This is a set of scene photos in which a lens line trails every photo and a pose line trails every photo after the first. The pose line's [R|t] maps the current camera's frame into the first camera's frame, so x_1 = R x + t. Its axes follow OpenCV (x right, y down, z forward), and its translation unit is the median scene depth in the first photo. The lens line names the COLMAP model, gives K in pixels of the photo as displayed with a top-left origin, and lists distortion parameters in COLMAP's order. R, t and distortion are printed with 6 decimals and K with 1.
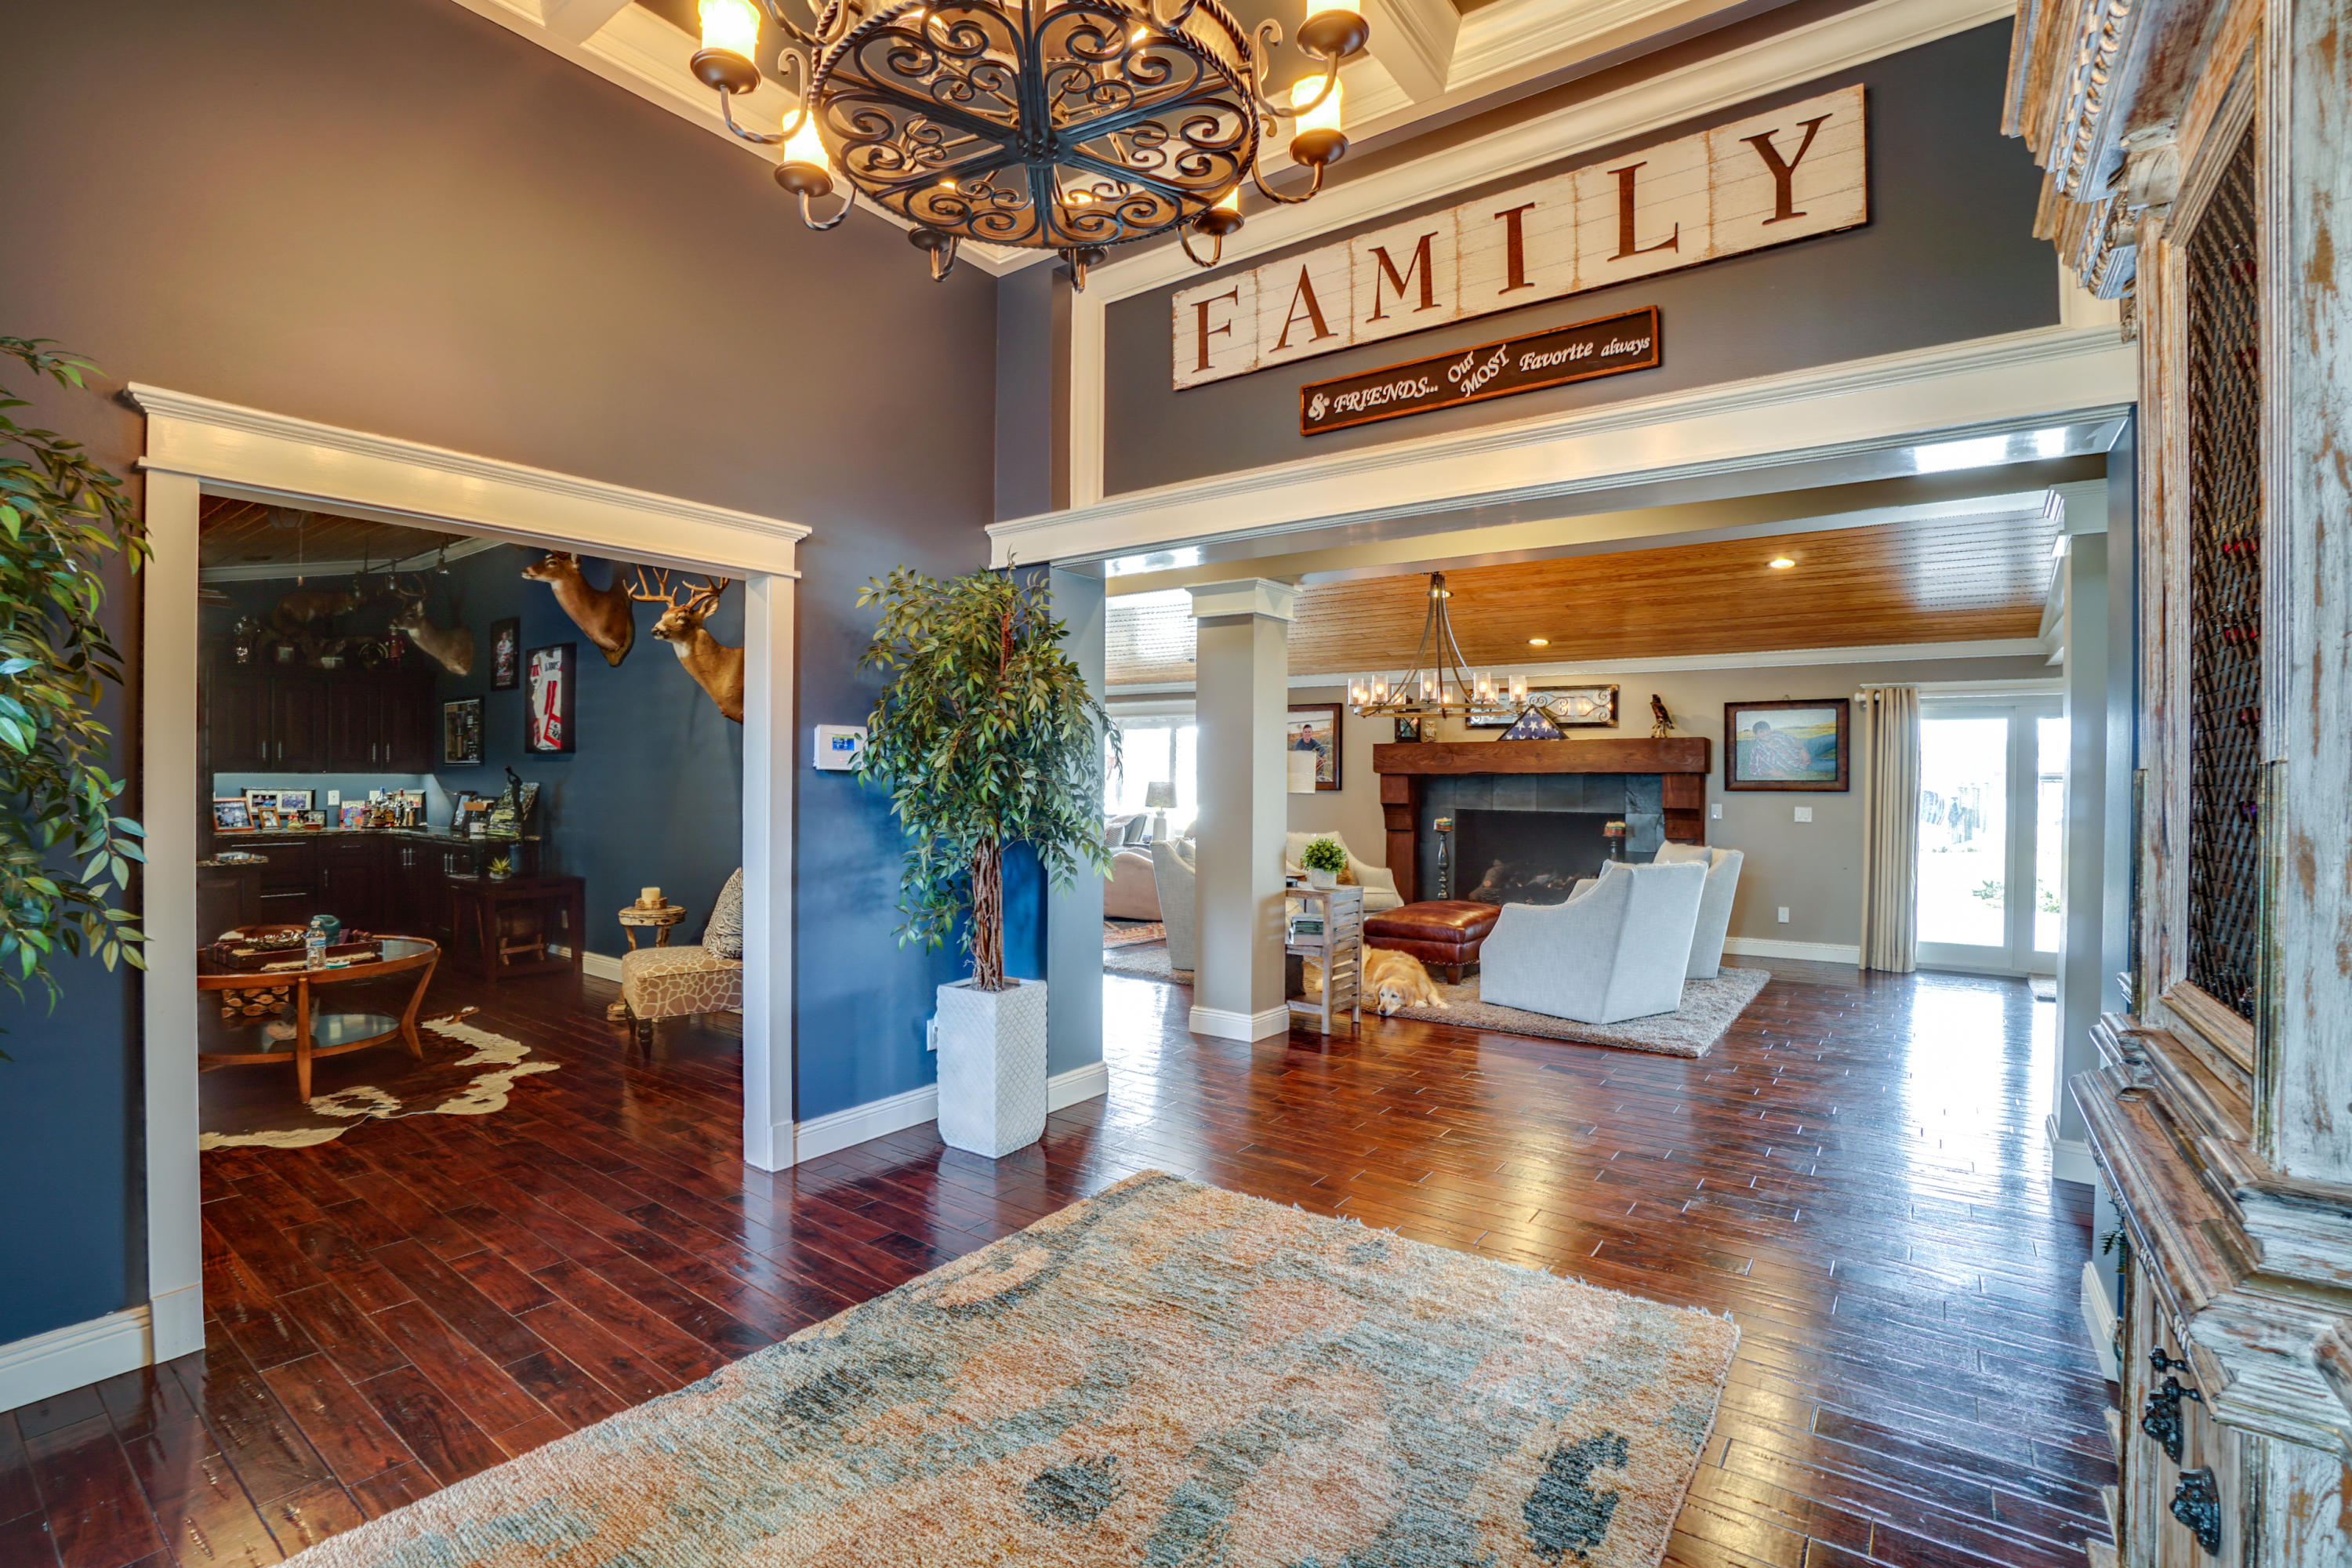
lens RADIAL K [[1063.7, 0, 1167.3], [0, 1063.7, 781.9], [0, 0, 1]] dist [-0.068177, 0.022265]
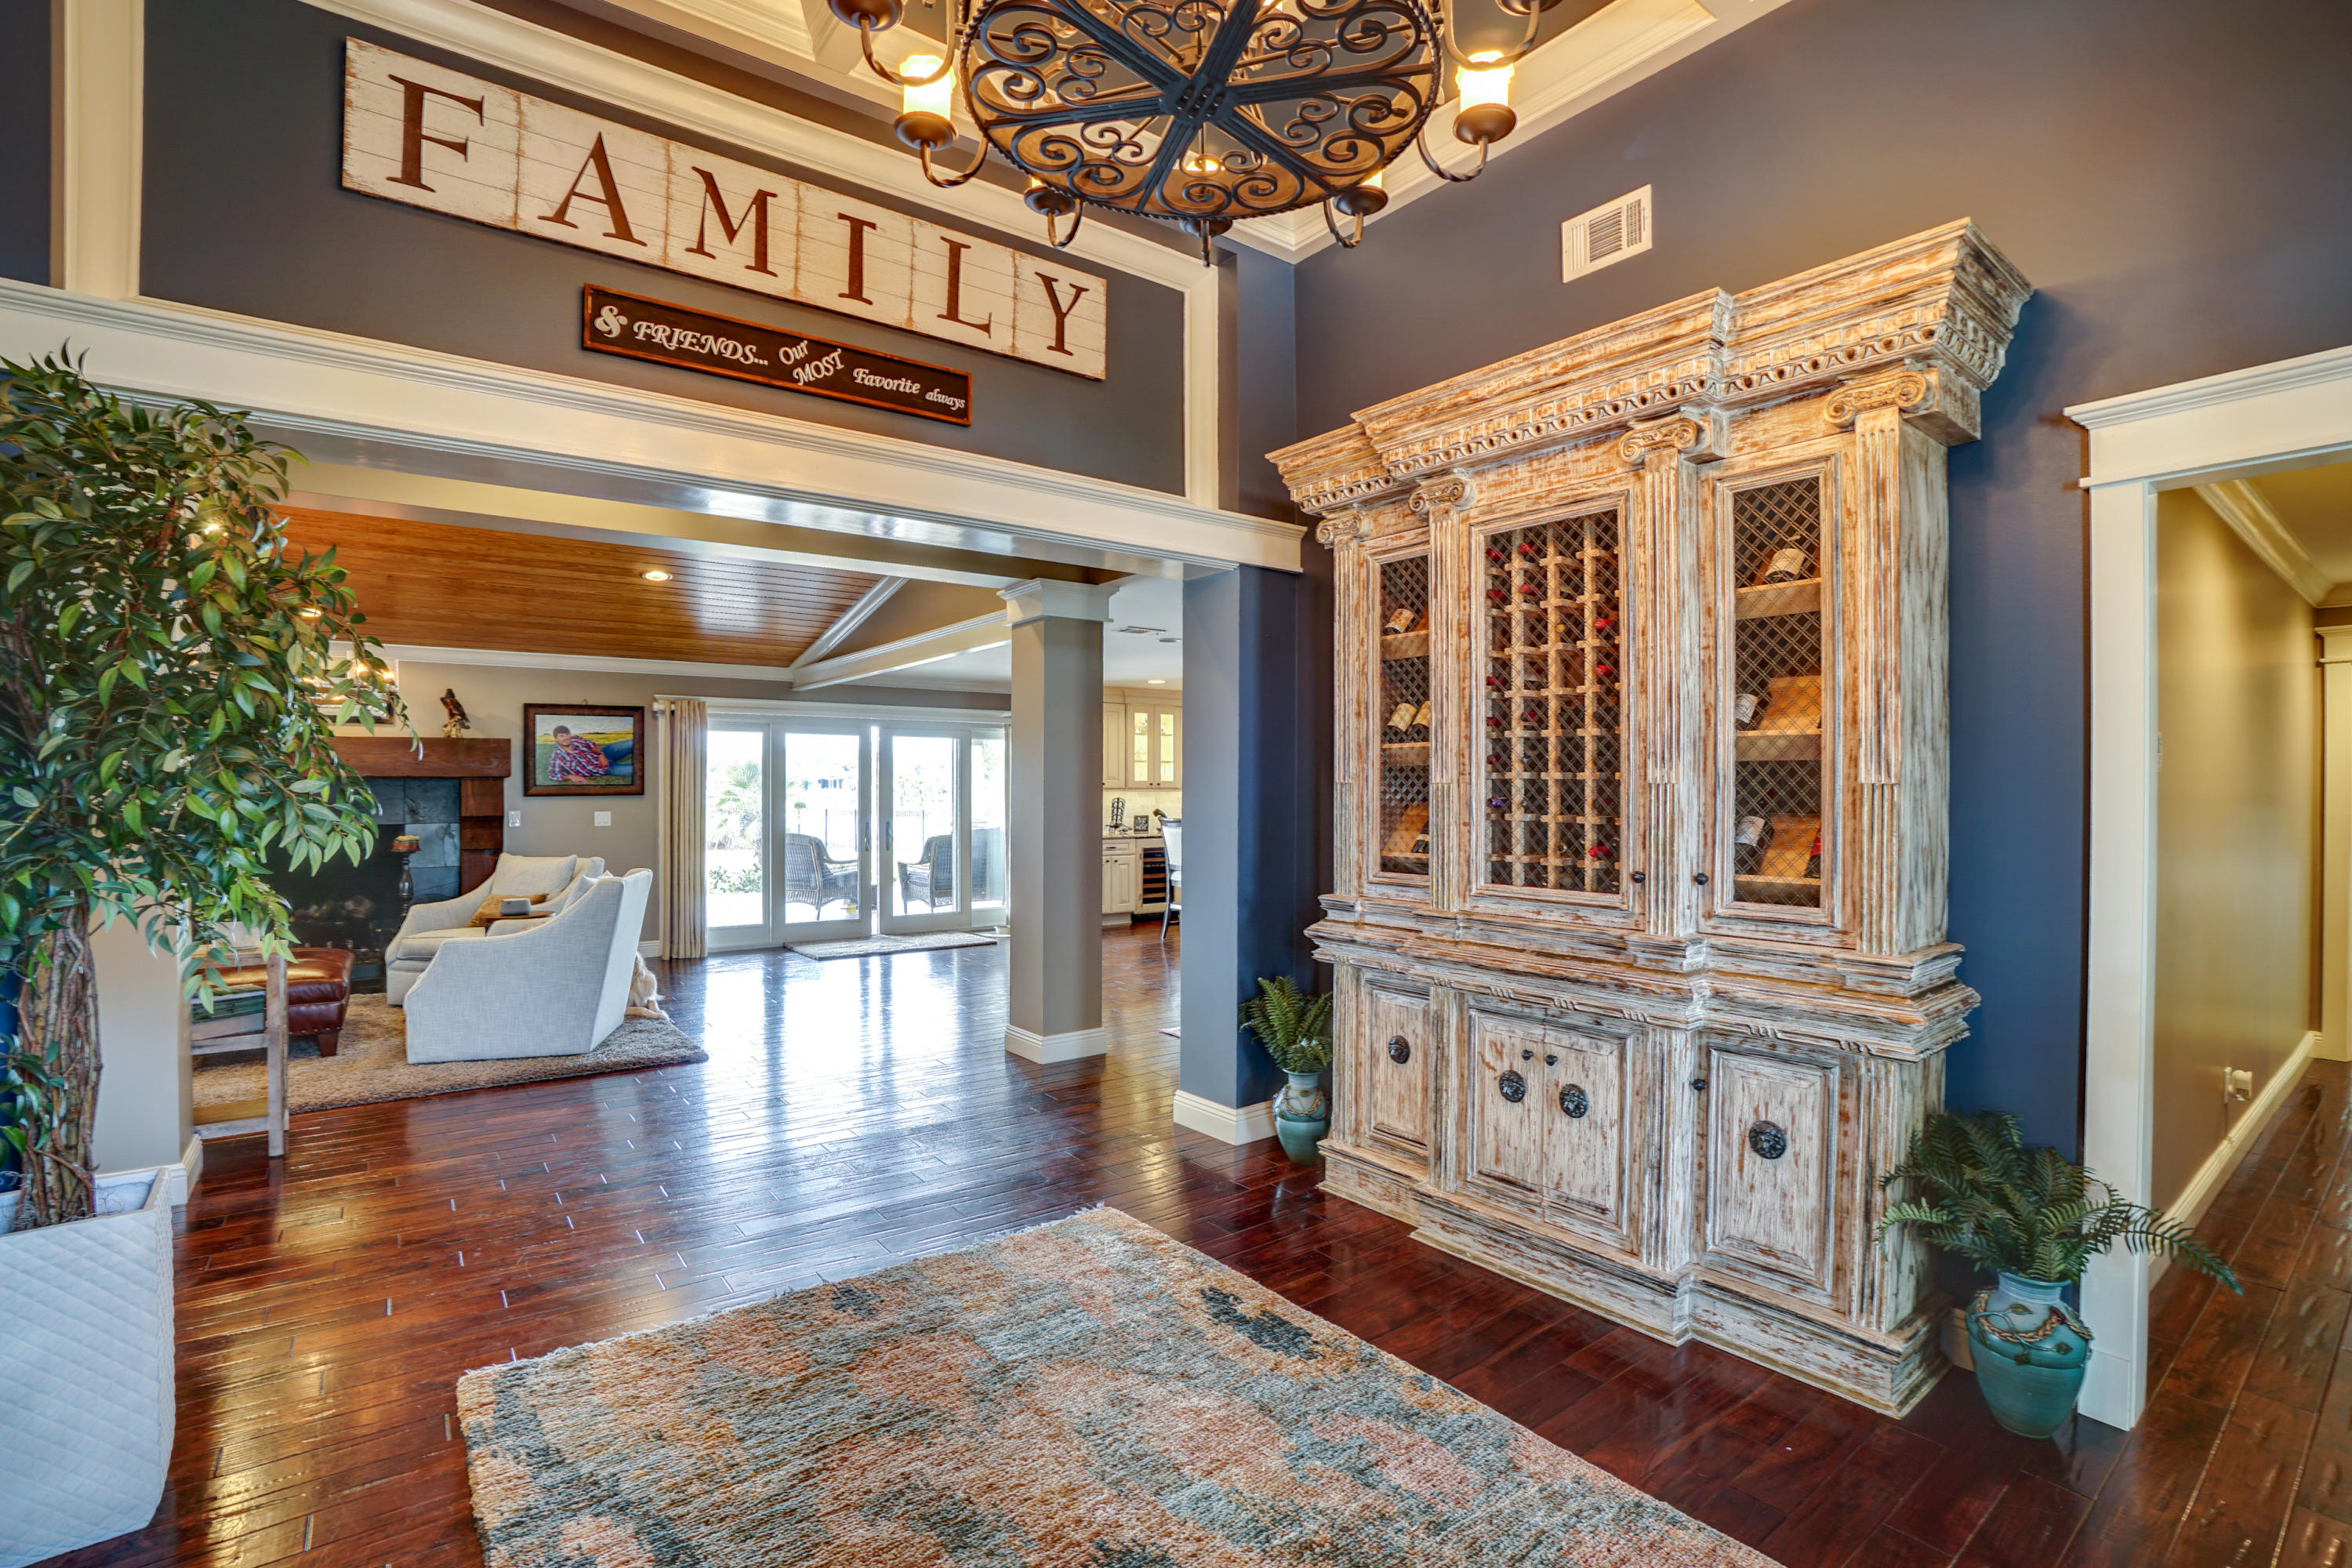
lens RADIAL K [[1066.2, 0, 1199.9], [0, 1066.2, 790.1], [0, 0, 1]] dist [-0.074962, 0.024326]
pose [[0.286973, -0.009609, 0.957890, -0.474638], [0.004023, 0.999953, 0.008826, -0.008218], [-0.957930, 0.001321, 0.286999, 0.352235]]
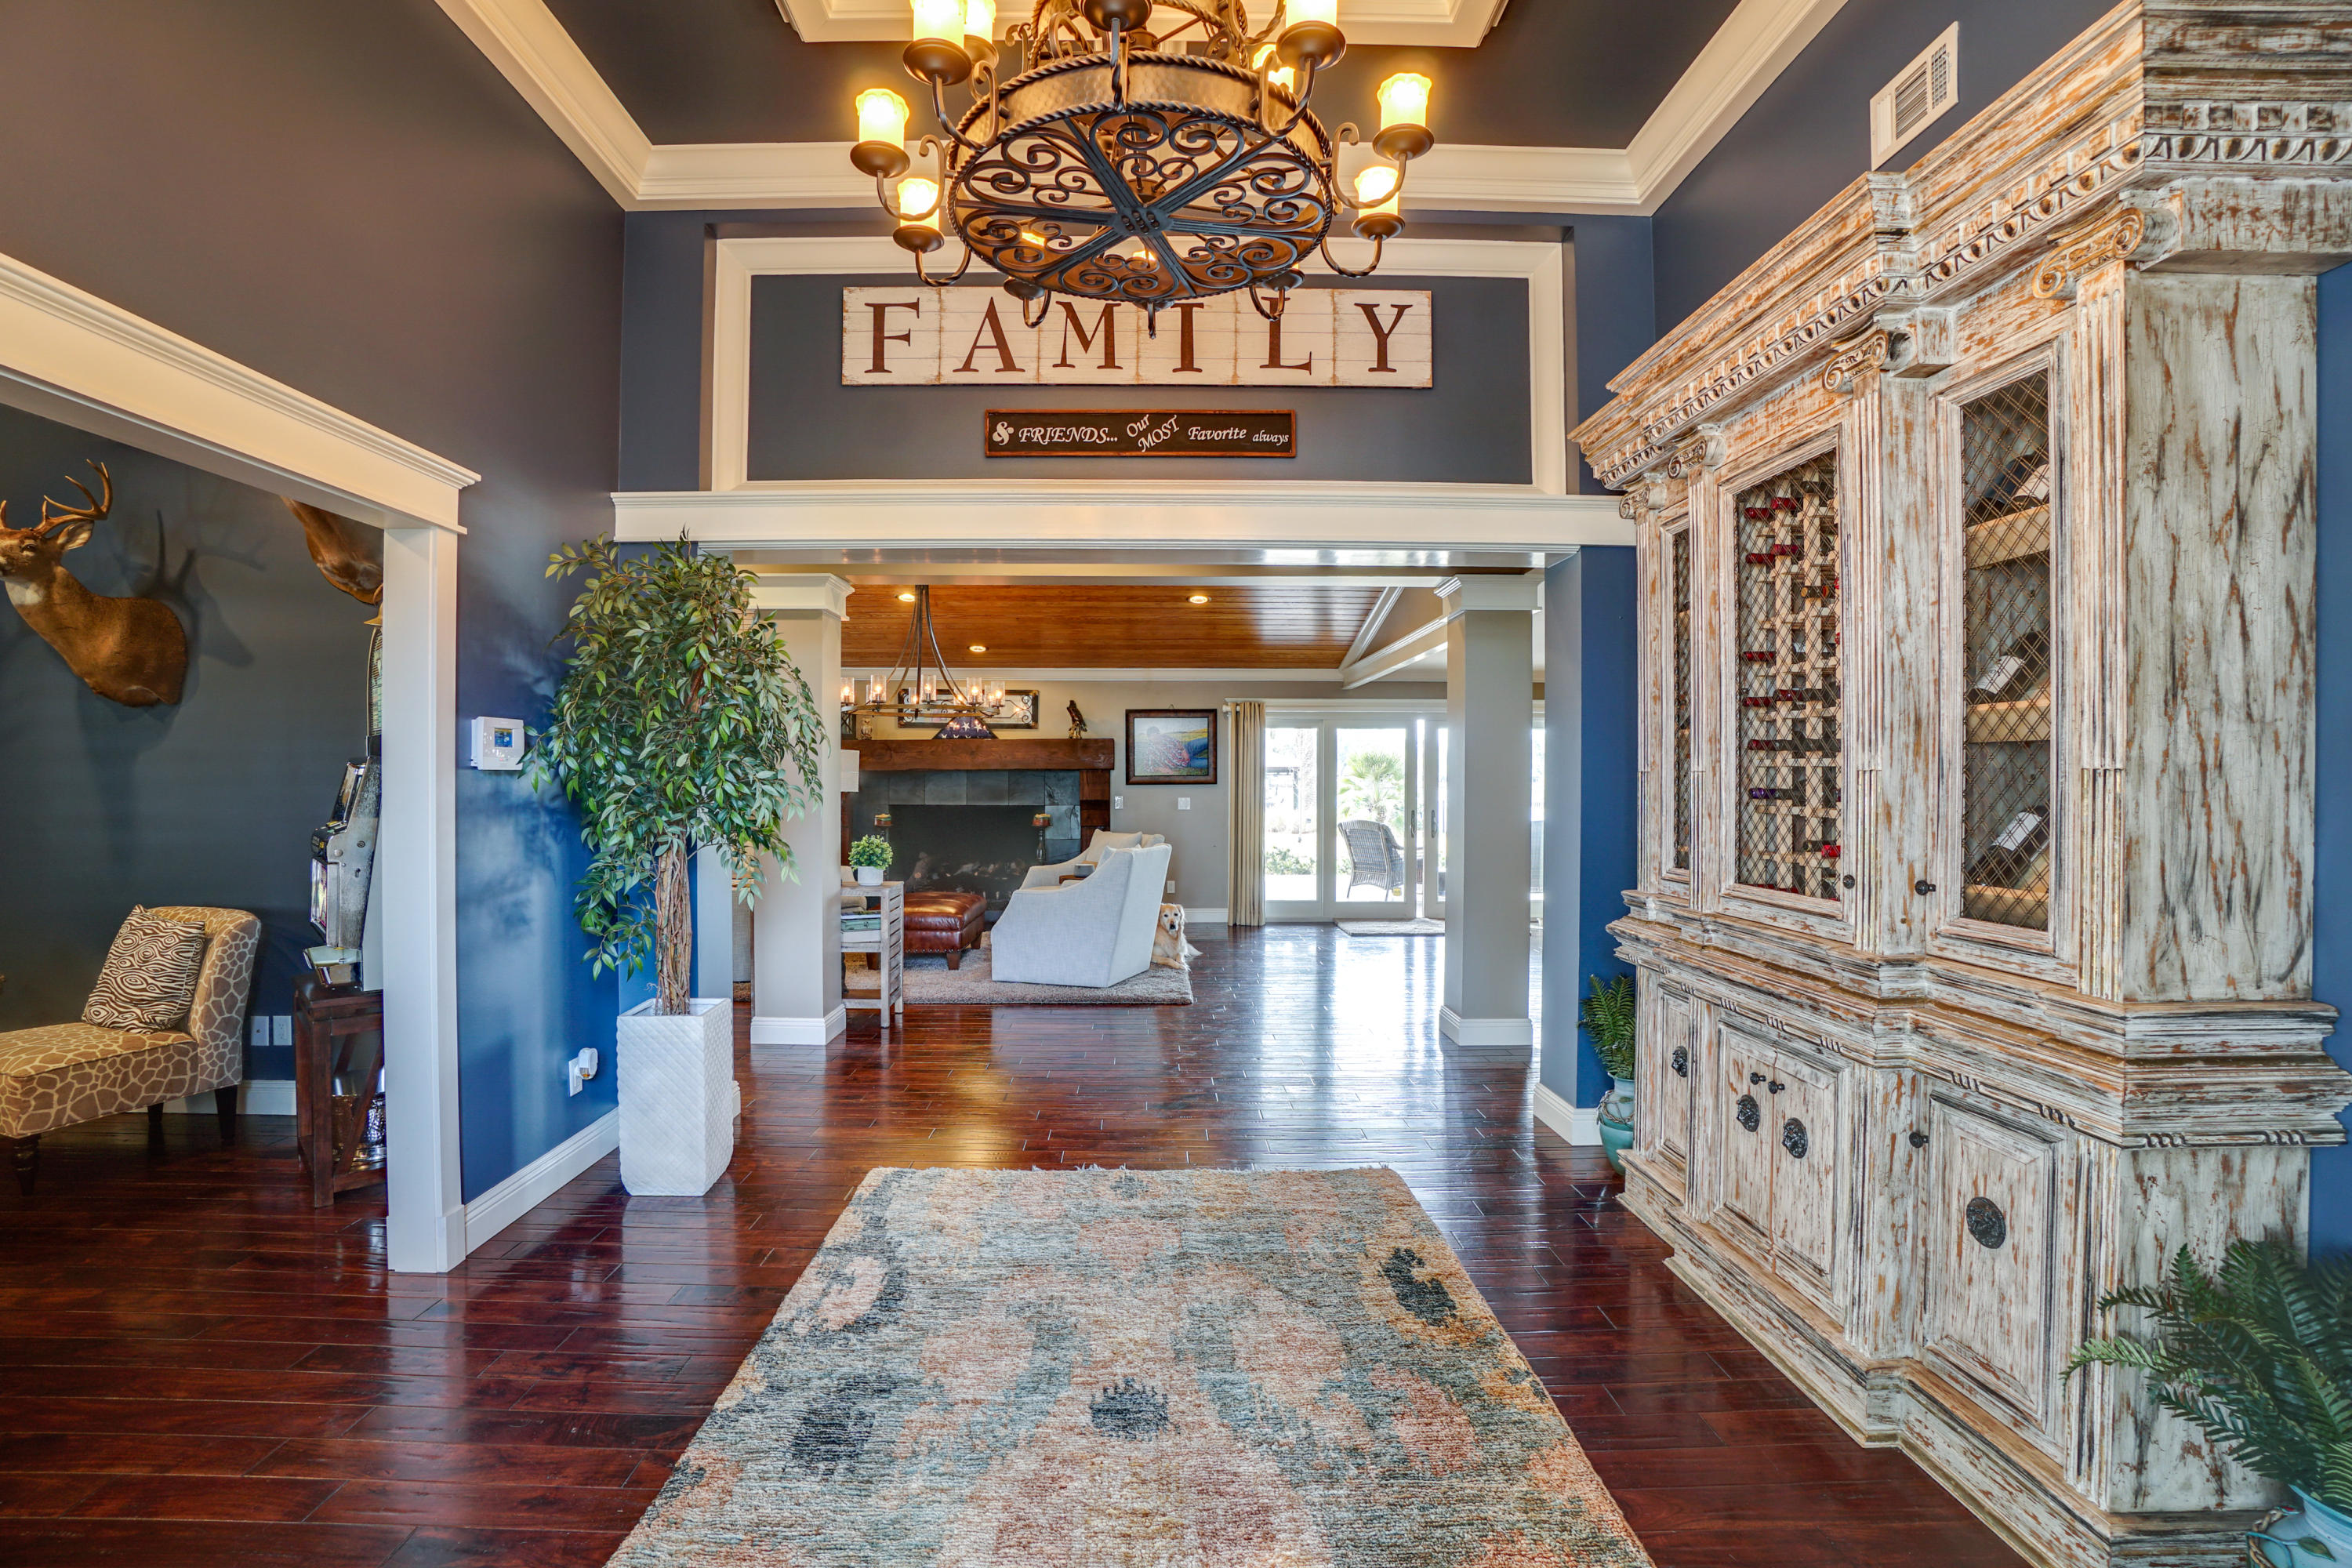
lens RADIAL K [[1063.7, 0, 1167.3], [0, 1063.7, 781.9], [0, 0, 1]] dist [-0.068177, 0.022265]
pose [[0.798436, -0.008058, 0.602026, -0.374279], [0.005490, 0.999966, 0.006103, -0.004445], [-0.602055, -0.001568, 0.798453, 0.035389]]
